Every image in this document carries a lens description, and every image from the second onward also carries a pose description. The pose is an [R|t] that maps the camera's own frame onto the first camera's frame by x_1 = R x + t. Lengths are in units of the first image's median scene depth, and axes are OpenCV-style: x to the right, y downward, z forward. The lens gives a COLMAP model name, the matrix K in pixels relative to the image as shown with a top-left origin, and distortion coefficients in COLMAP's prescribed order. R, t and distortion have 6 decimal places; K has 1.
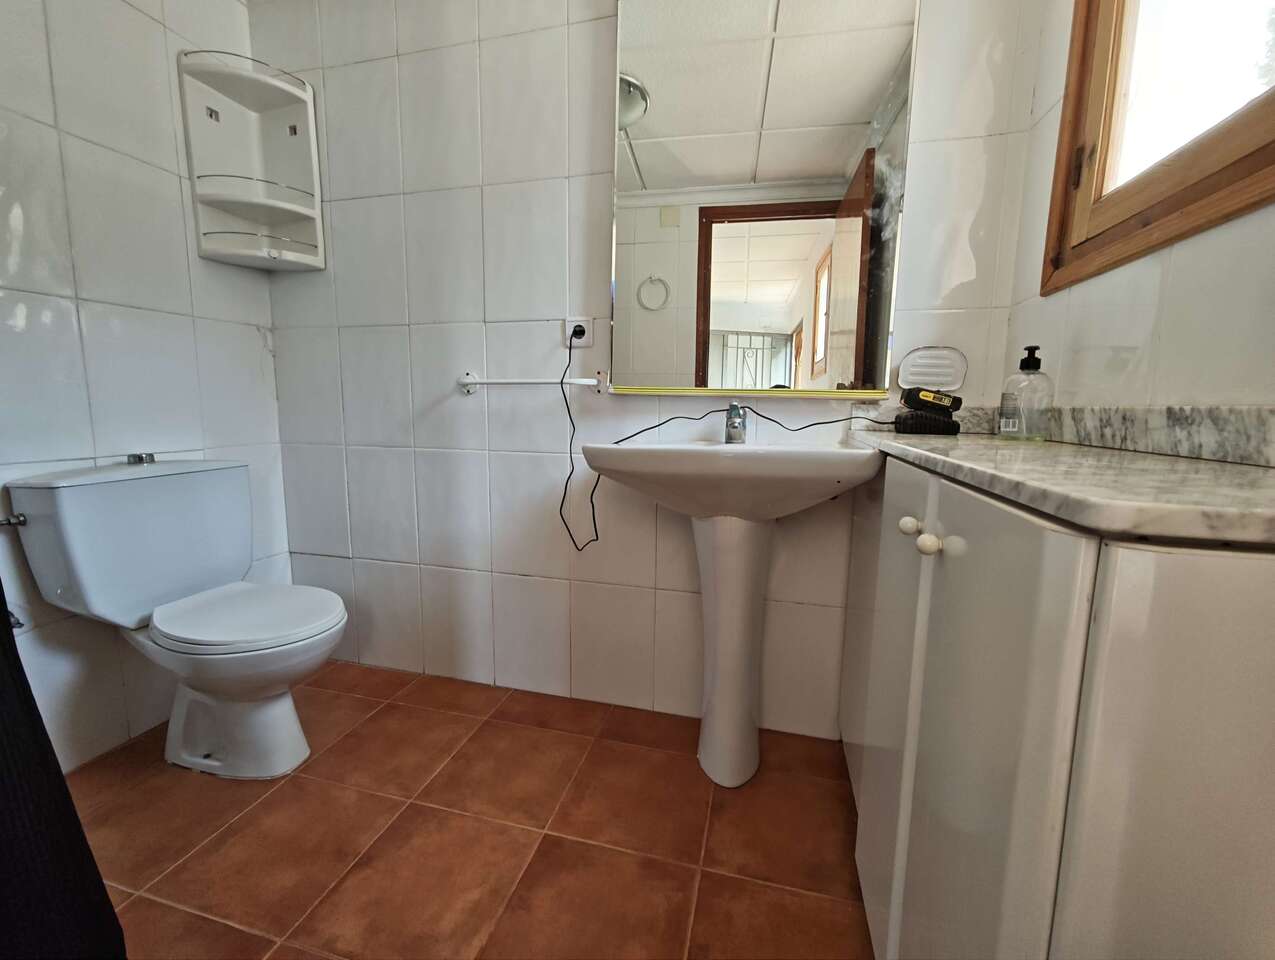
lens RADIAL K [[529.1, 0, 635.0], [0, 529.1, 480.1], [0, 0, 1]] dist [0.000173, -0.001226]
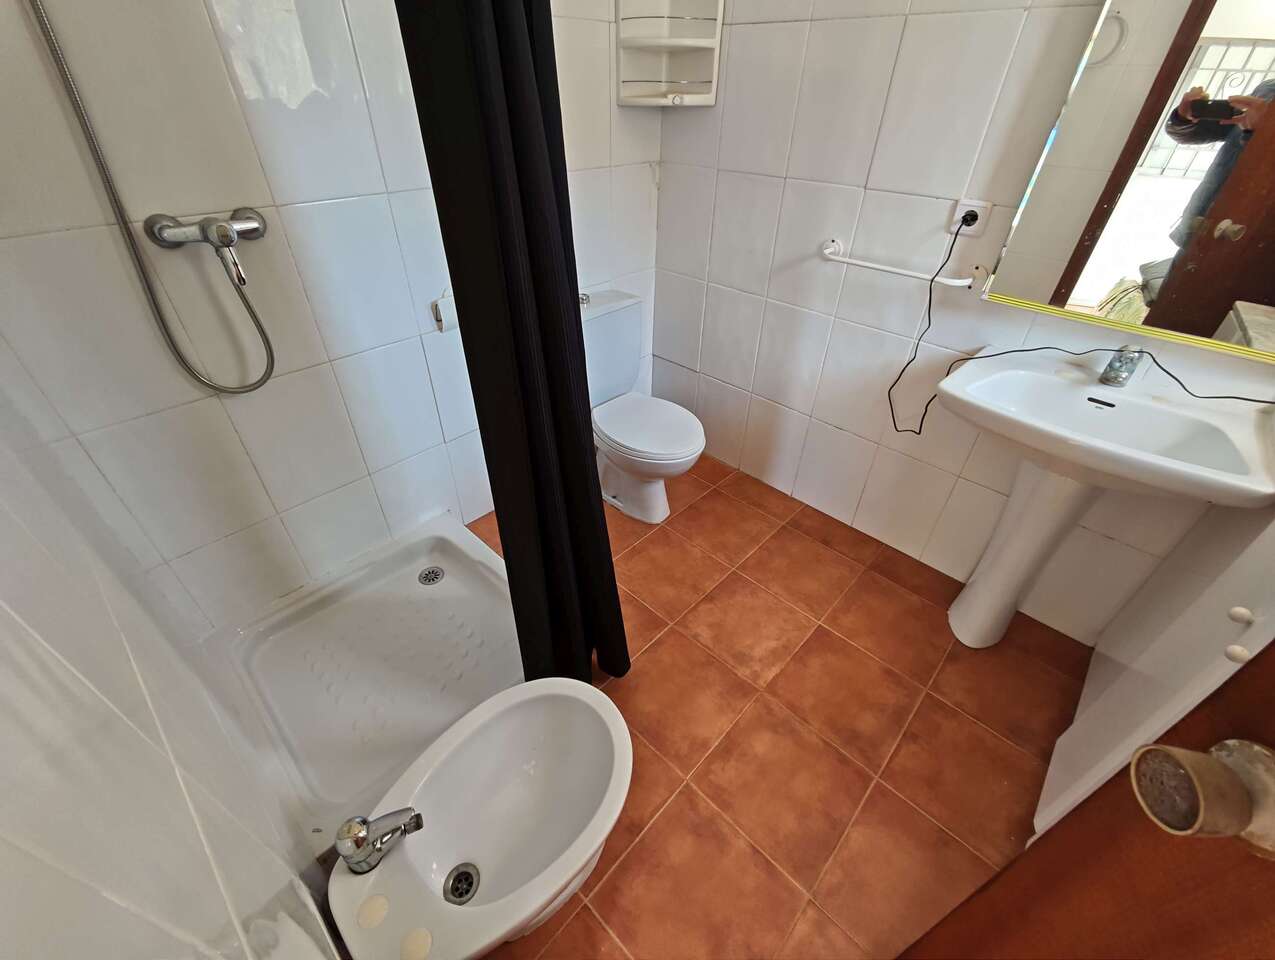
lens RADIAL K [[529.1, 0, 640.2], [0, 529.1, 479.0], [0, 0, 1]] dist [0.000173, -0.001226]
pose [[0.877727, 0.288521, -0.382558, -0.128629], [-0.068202, 0.865490, 0.496262, -0.310004], [0.474282, -0.409491, 0.779342, -0.185323]]
